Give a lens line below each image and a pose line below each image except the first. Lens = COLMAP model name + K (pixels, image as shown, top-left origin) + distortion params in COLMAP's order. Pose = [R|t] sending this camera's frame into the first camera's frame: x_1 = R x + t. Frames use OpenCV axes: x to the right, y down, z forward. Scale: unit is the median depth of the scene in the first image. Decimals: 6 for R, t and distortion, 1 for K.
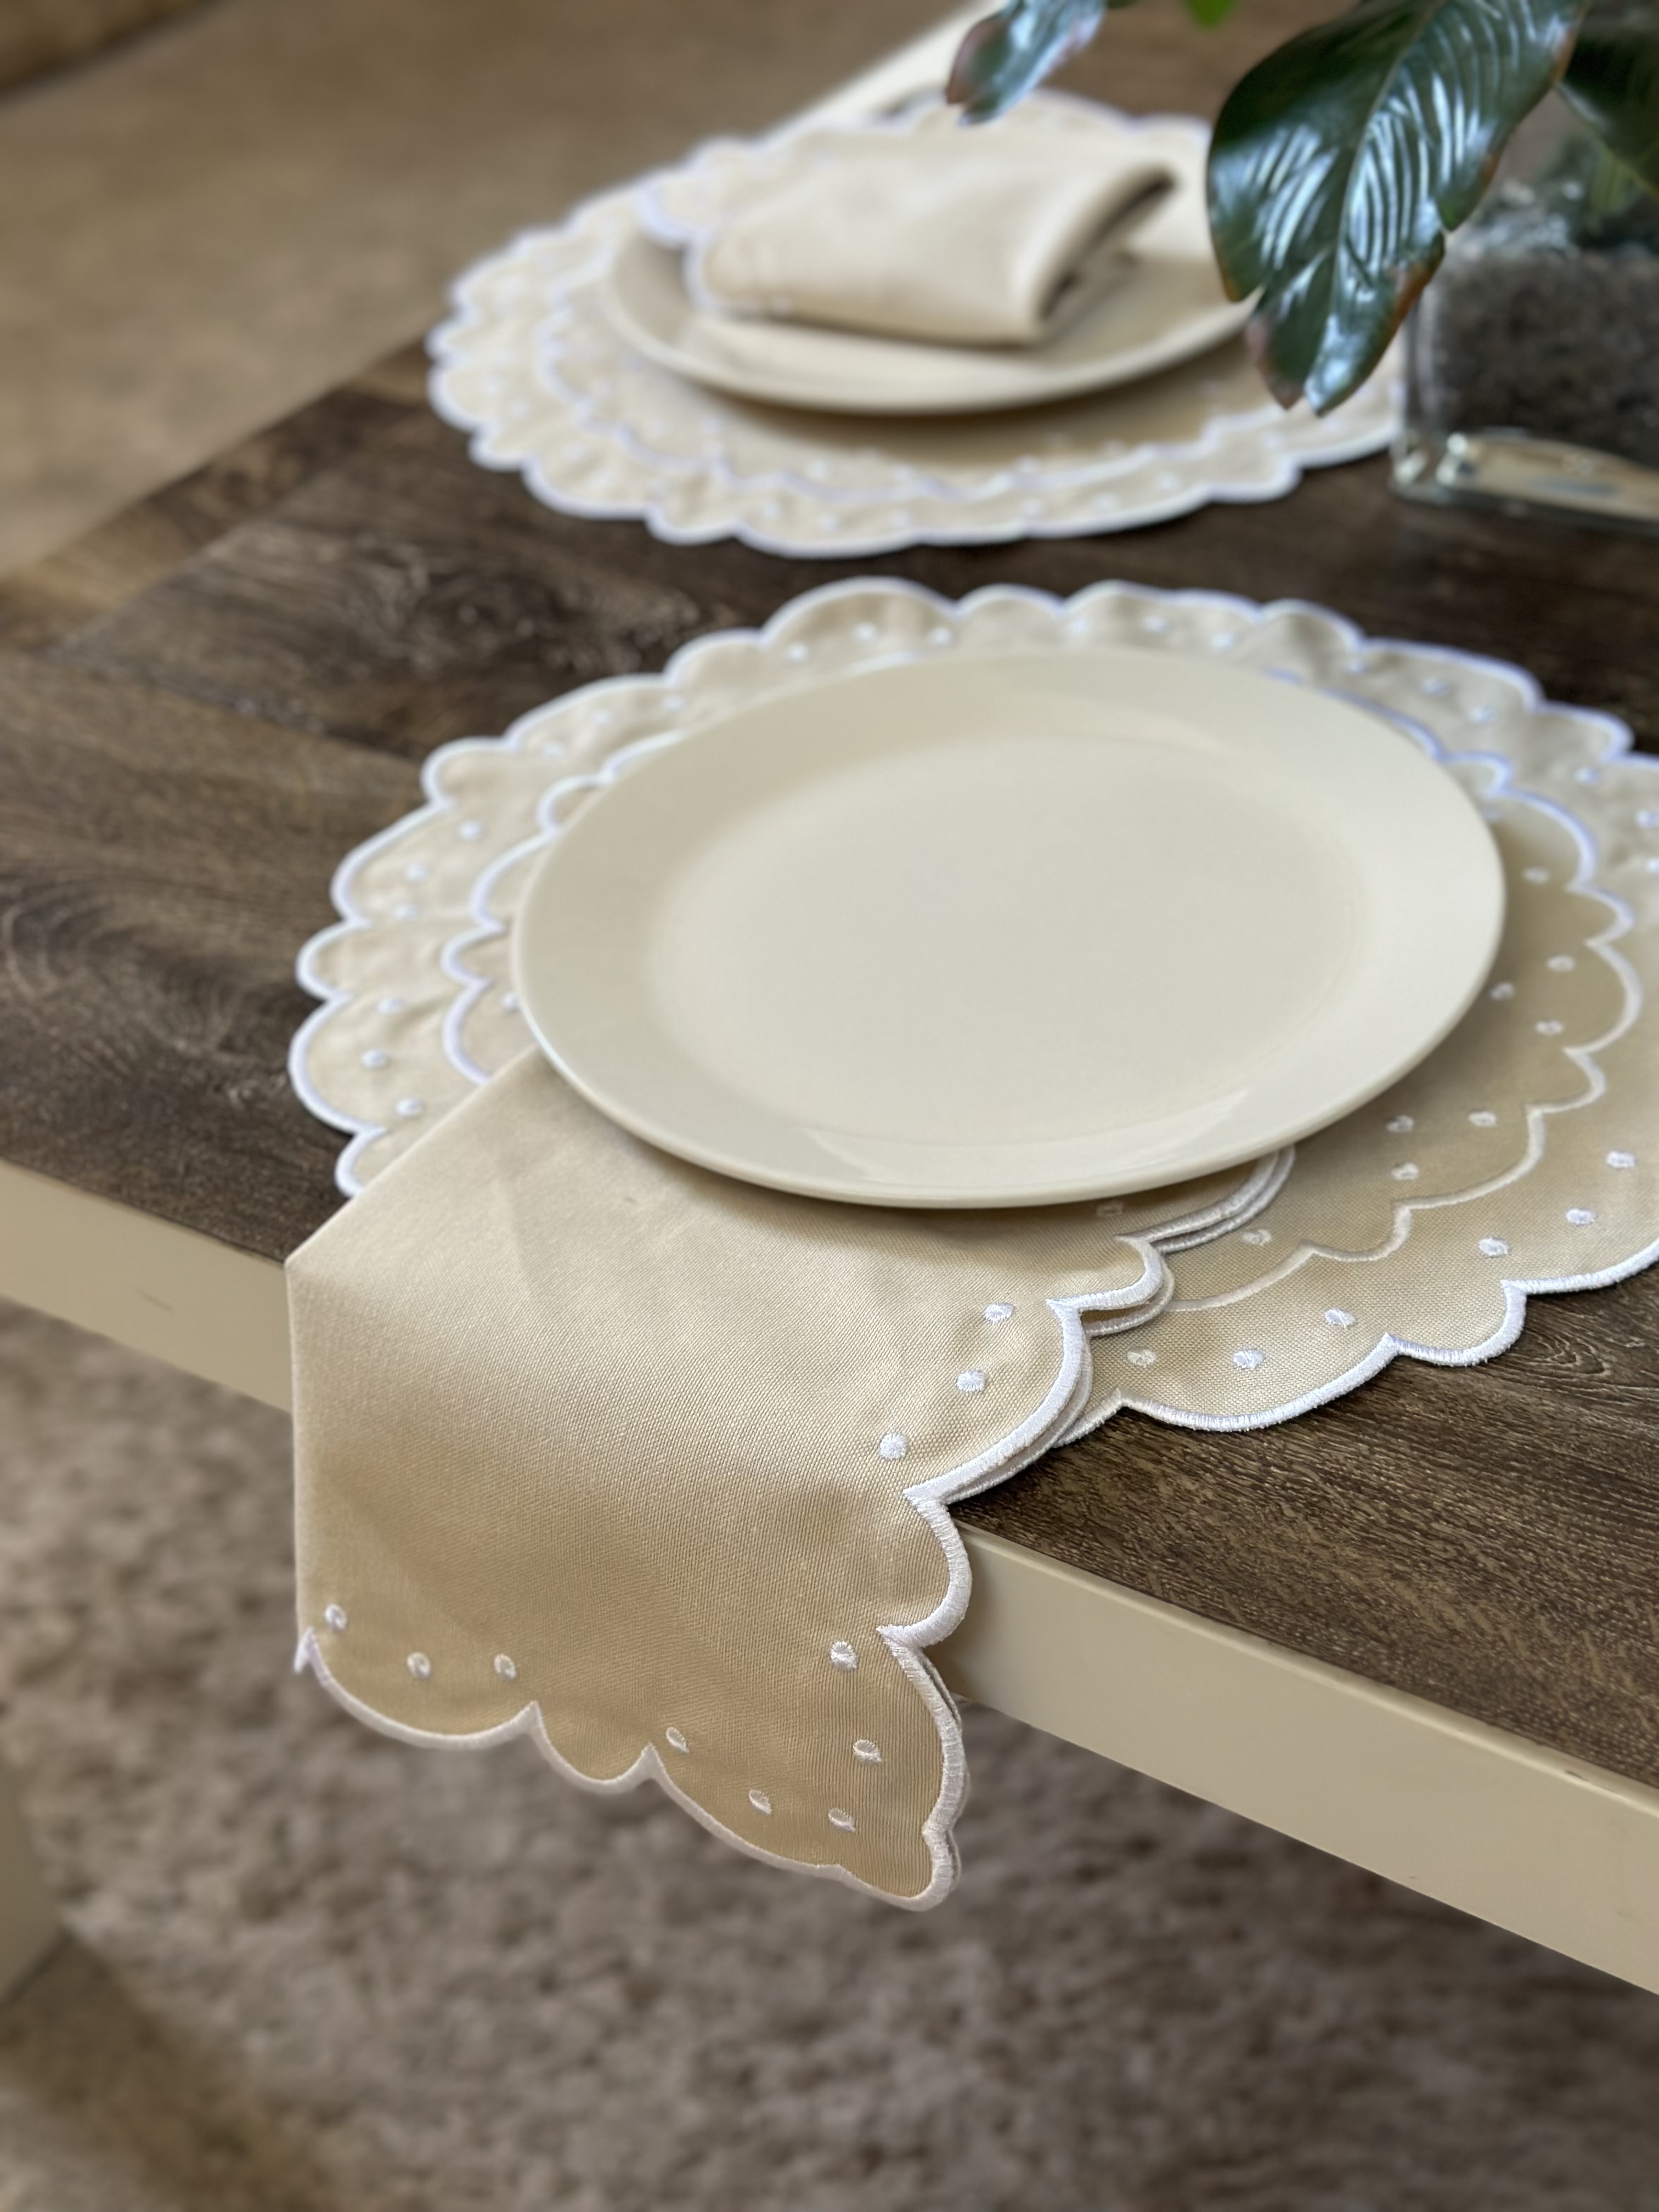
lens RADIAL K [[3128.3, 0, 832.2], [0, 3128.3, 1098.2], [0, 0, 1]] dist [0.251078, -0.598584]
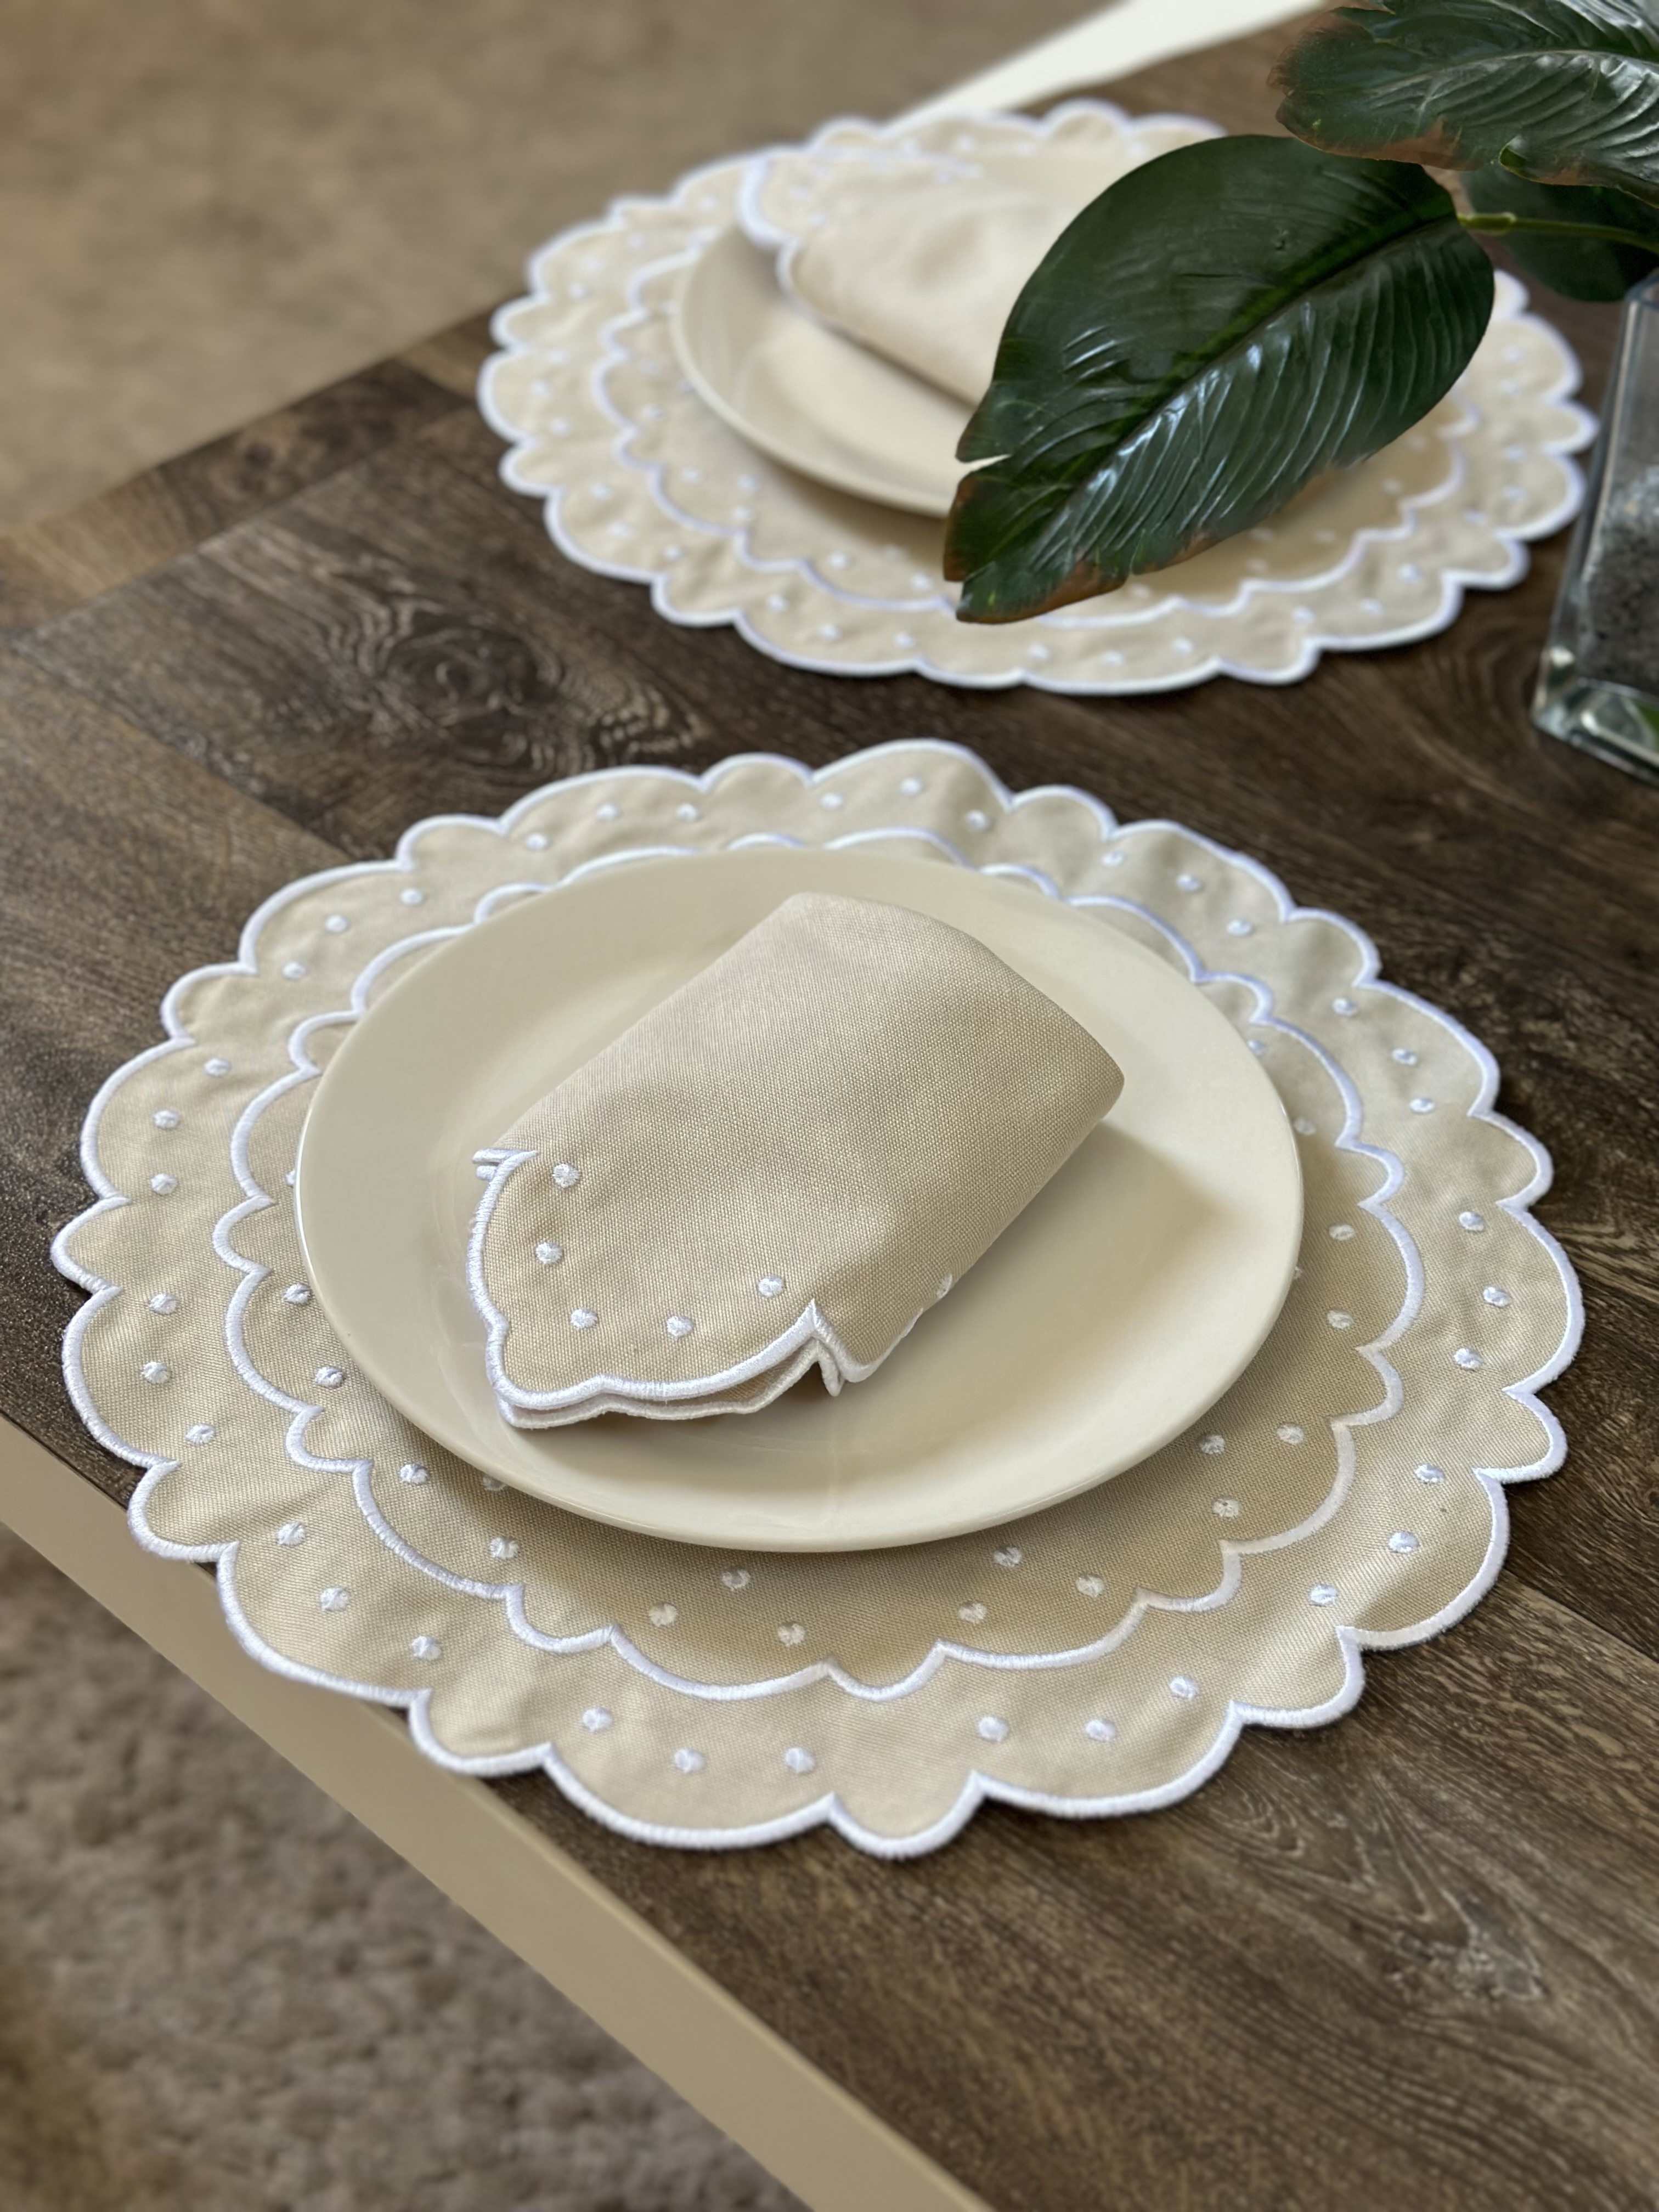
lens RADIAL K [[3128.3, 0, 832.2], [0, 3128.3, 1098.2], [0, 0, 1]] dist [0.251078, -0.598584]
pose [[0.983463, 0.174186, -0.049594, 0.070421], [-0.167609, 0.979108, 0.115130, -0.148204], [0.068612, -0.104913, 0.992112, 0.023959]]
